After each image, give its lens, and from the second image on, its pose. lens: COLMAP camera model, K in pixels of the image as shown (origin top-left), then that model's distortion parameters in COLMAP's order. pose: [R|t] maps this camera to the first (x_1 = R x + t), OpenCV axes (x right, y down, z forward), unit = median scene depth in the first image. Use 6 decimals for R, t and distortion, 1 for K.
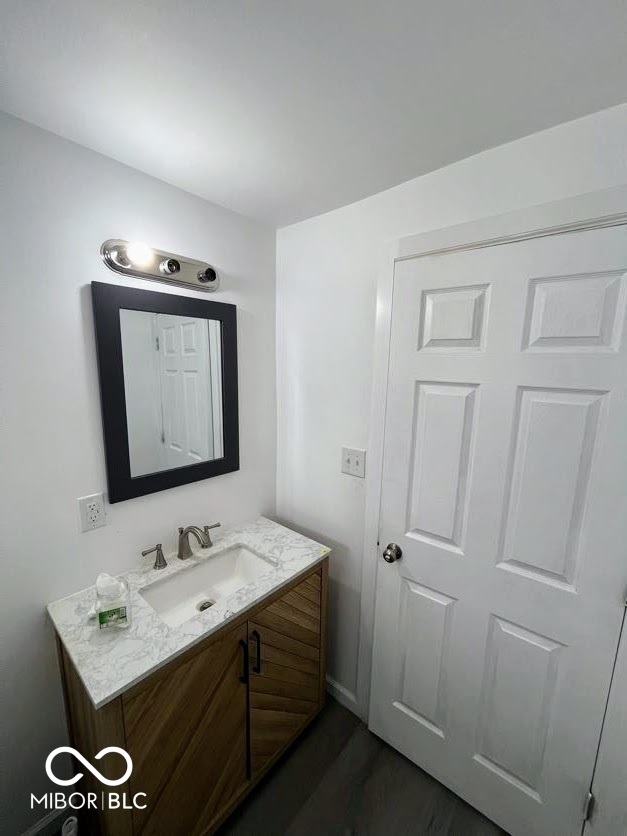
lens RADIAL K [[343.5, 0, 313.0], [0, 343.5, 422.3], [0, 0, 1]] dist [-0.002915, -0.000616]
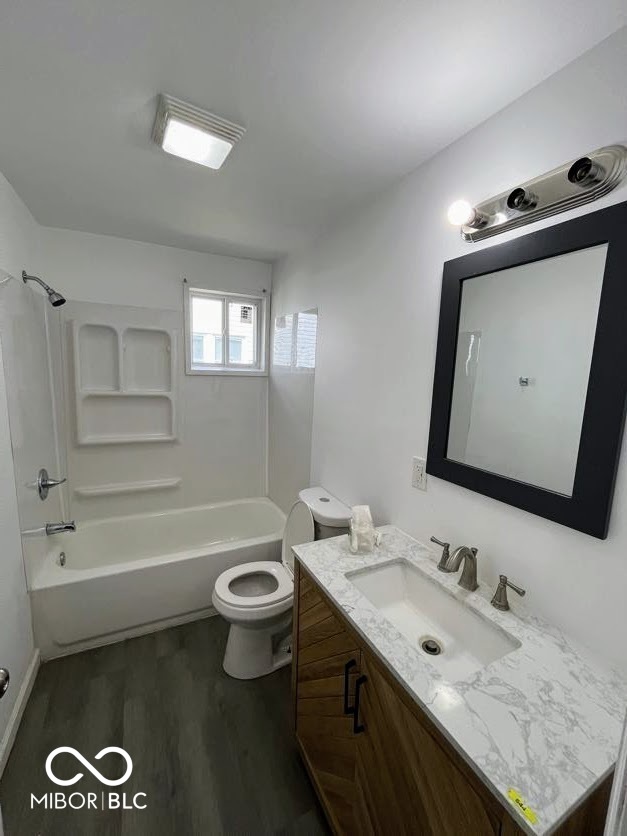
lens RADIAL K [[343.5, 0, 313.9], [0, 343.5, 414.9], [0, 0, 1]] dist [-0.002915, -0.000616]
pose [[-0.374219, 0.088623, -0.923096, 0.440743], [-0.201733, 0.963804, 0.174314, -0.043284], [0.905132, 0.251451, -0.342796, 0.872853]]
